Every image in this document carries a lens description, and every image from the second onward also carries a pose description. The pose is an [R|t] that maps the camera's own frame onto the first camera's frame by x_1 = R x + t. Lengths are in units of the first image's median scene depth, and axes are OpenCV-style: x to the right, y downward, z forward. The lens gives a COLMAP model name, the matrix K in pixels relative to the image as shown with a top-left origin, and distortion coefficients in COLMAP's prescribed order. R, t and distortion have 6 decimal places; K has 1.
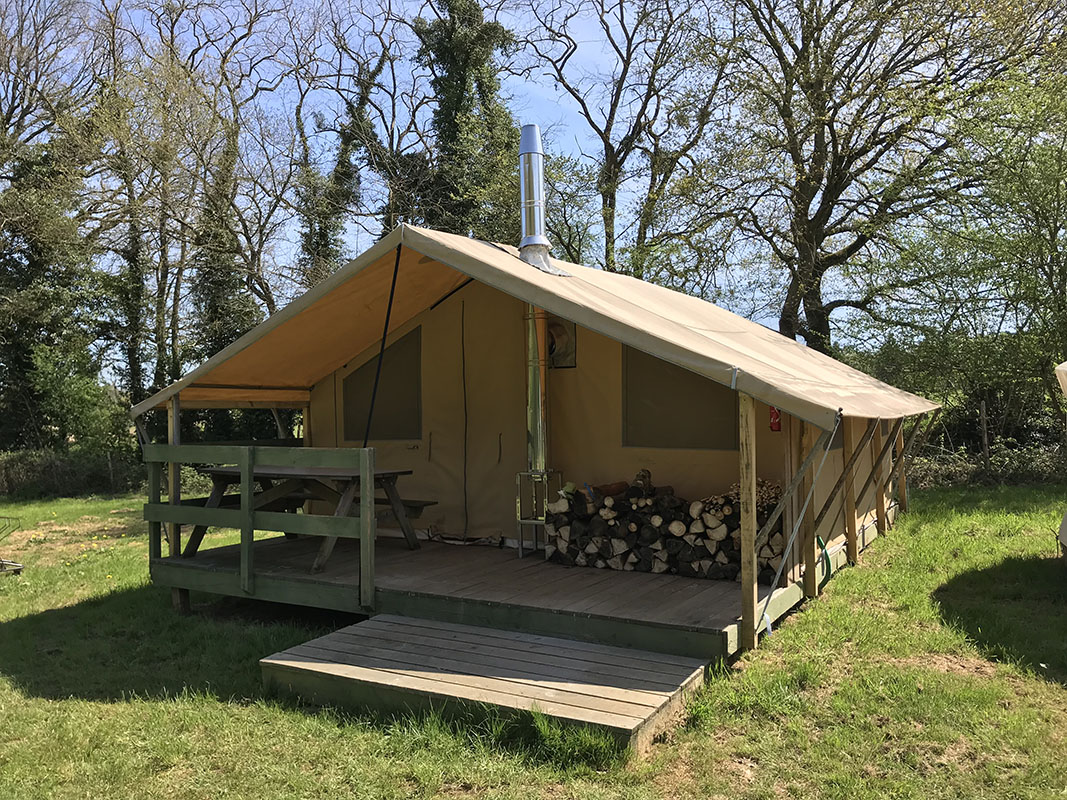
lens RADIAL K [[863.4, 0, 533.5], [0, 863.4, 400.0], [0, 0, 1]] dist [0.042011, 0.000868]
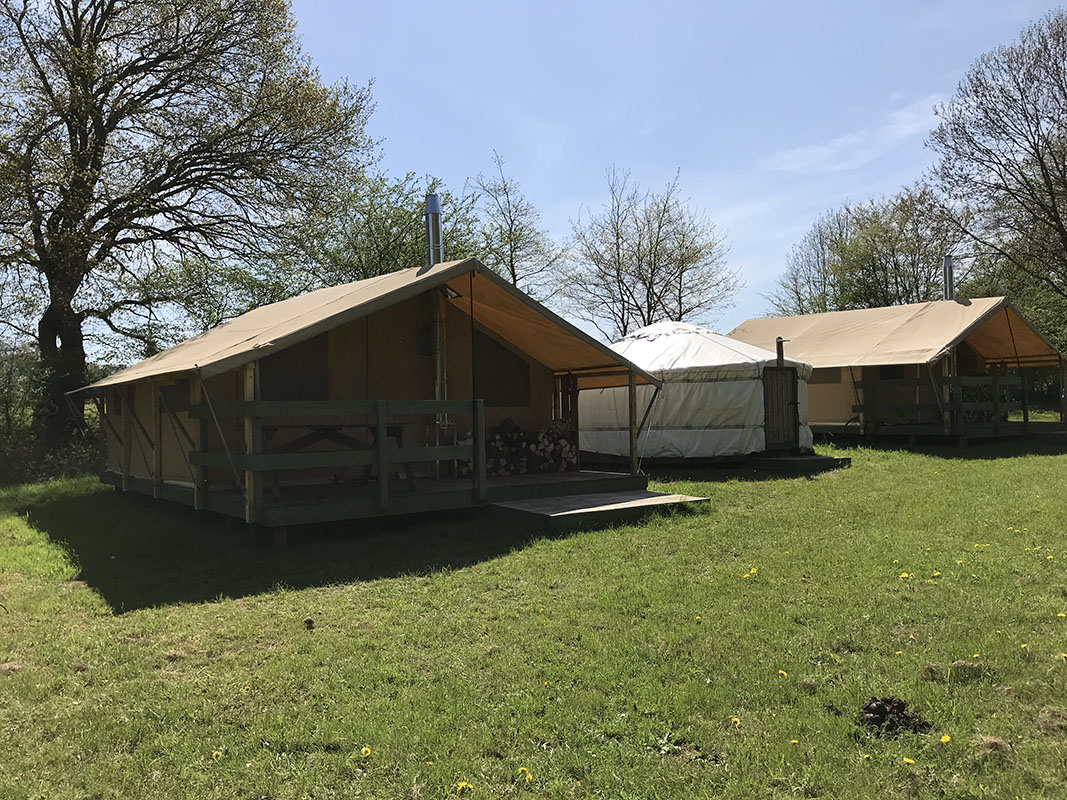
lens RADIAL K [[863.4, 0, 533.5], [0, 863.4, 400.0], [0, 0, 1]] dist [0.042011, 0.000868]
pose [[0.374532, 0.018811, 0.927023, -0.398627], [0.006378, 0.999718, -0.022863, 0.023104], [-0.927192, 0.014476, 0.374307, 0.081153]]
